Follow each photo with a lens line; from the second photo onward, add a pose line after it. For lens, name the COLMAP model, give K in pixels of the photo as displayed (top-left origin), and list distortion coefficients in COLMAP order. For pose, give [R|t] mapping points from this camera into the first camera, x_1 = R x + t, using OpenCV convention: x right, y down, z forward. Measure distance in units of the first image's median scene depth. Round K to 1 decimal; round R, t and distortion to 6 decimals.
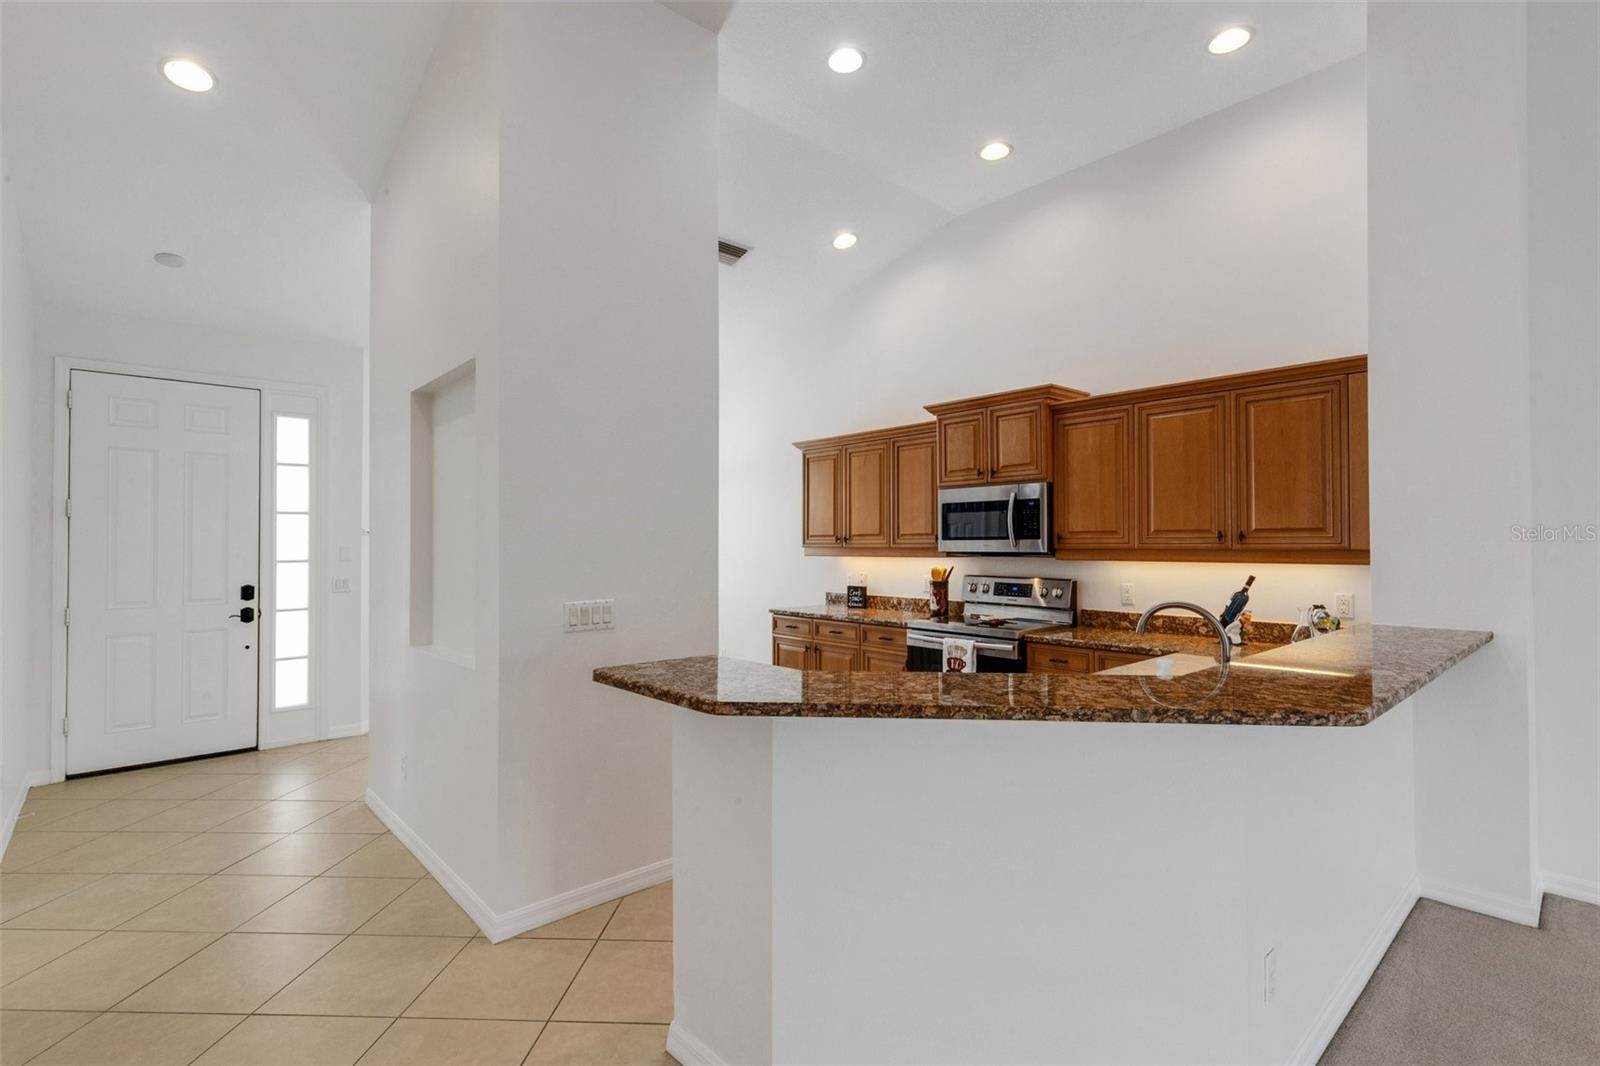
lens RADIAL K [[743.4, 0, 803.2], [0, 743.4, 533.4], [0, 0, 1]] dist [0.005446, 0.001052]
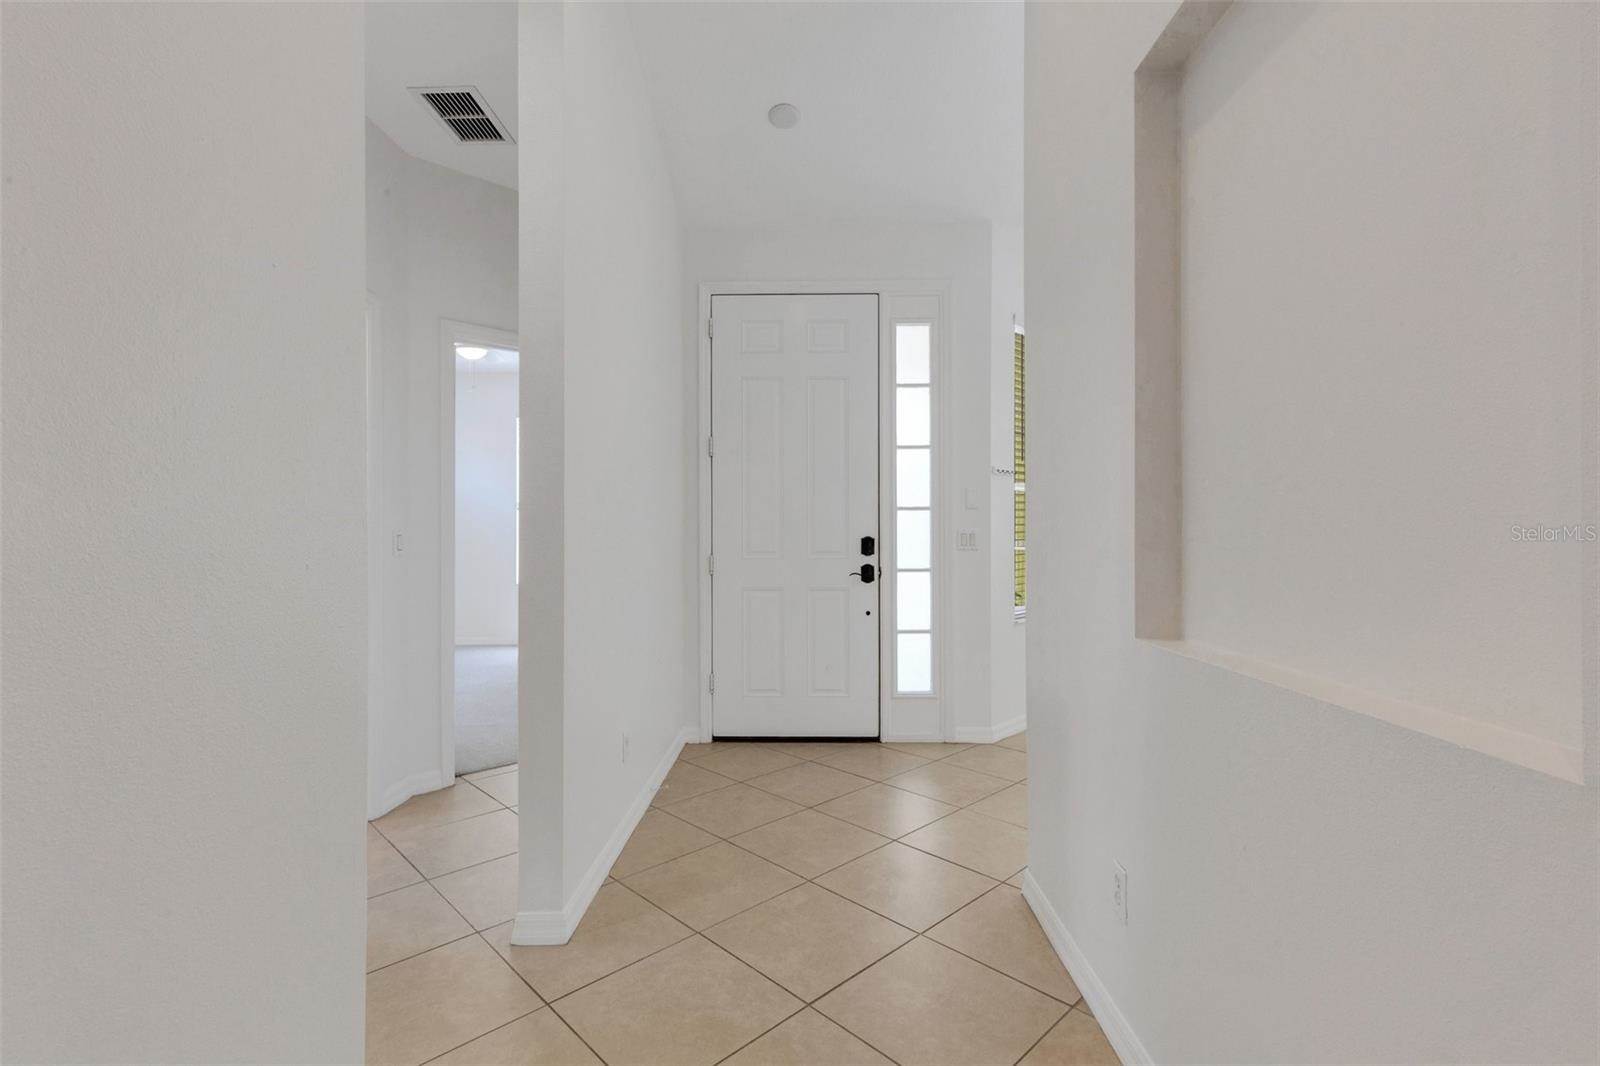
lens RADIAL K [[727.5, 0, 800.3], [0, 727.5, 530.8], [0, 0, 1]] dist [0.004376, 0.000799]
pose [[0.730555, -0.003413, -0.682846, -0.257337], [0.010069, 0.999933, 0.005774, 0.057298], [0.682780, -0.011094, 0.730540, 0.370470]]
